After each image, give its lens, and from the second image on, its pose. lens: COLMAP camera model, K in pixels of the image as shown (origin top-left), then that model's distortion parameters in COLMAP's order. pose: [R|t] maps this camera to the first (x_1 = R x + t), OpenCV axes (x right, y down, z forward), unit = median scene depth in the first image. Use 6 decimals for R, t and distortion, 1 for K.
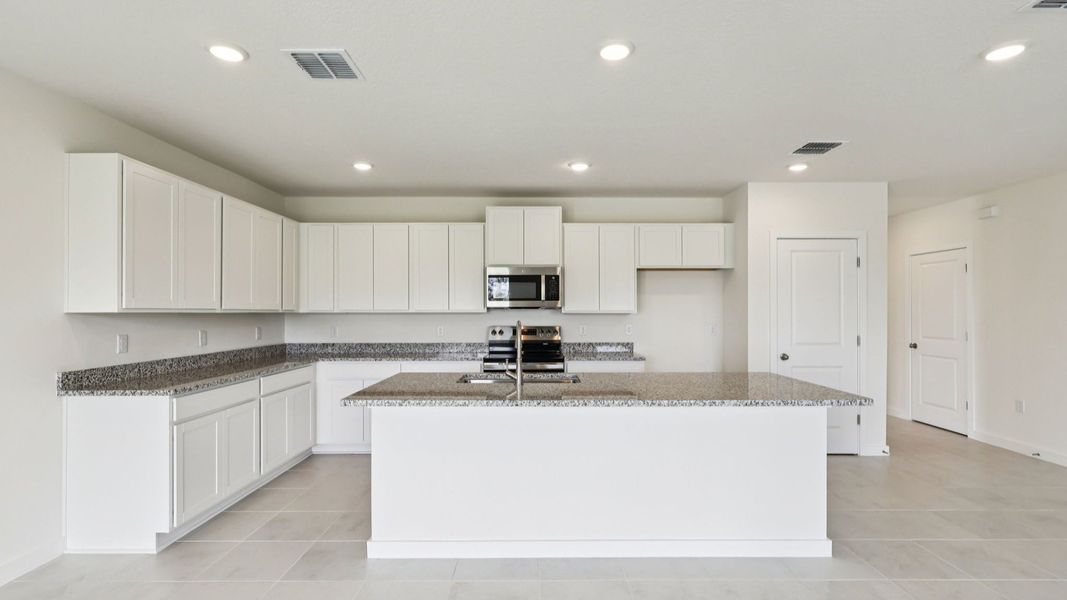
lens RADIAL K [[495.4, 0, 529.4], [0, 495.4, 309.5], [0, 0, 1]] dist [0.001355, -0.000361]
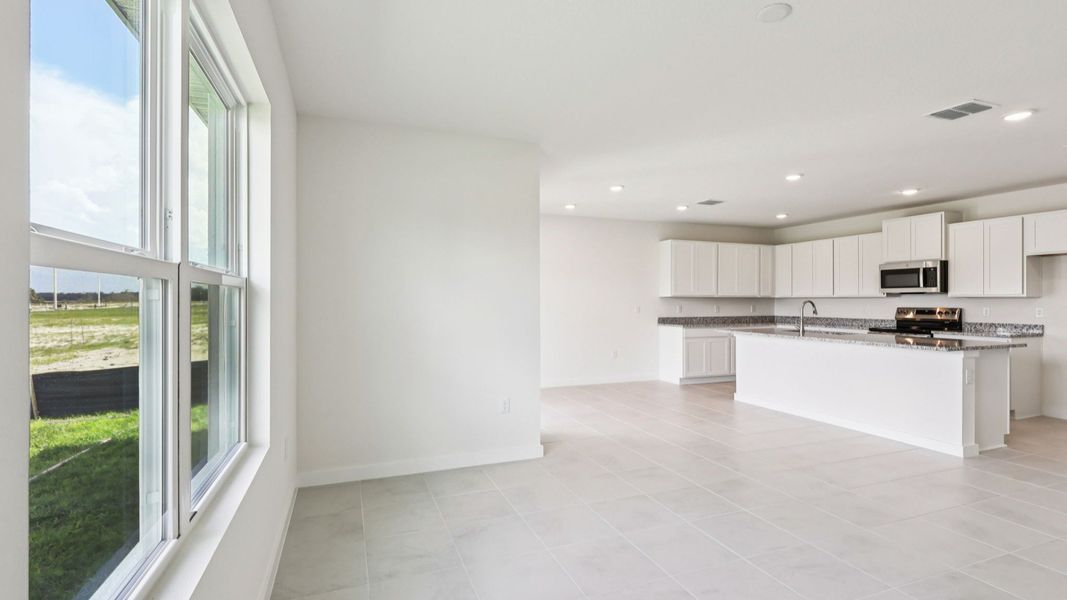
lens RADIAL K [[495.4, 0, 539.0], [0, 495.4, 298.2], [0, 0, 1]] dist [0.001355, -0.000361]
pose [[0.370849, -0.002089, -0.928691, 1.107343], [0.002097, 0.999997, -0.001412, 0.012775], [0.928691, -0.001424, 0.370853, -0.538233]]
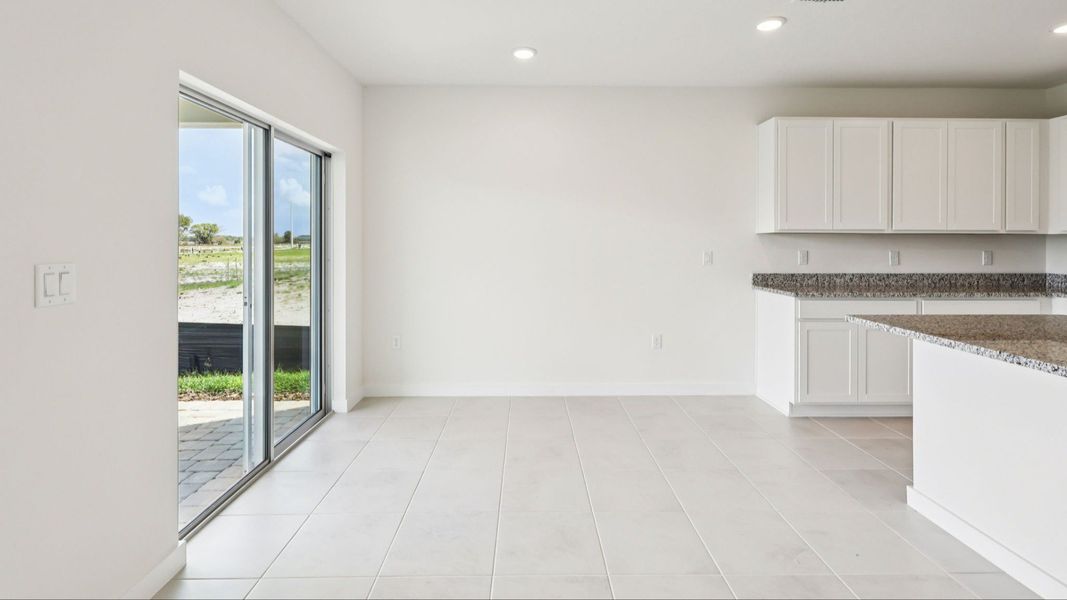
lens RADIAL K [[495.4, 0, 536.7], [0, 495.4, 240.8], [0, 0, 1]] dist [0.001355, -0.000361]
pose [[0.026532, 0.000055, -0.999648, 0.394200], [0.002269, 0.999997, 0.000115, 0.020102], [0.999645, -0.002271, 0.026532, 0.227512]]
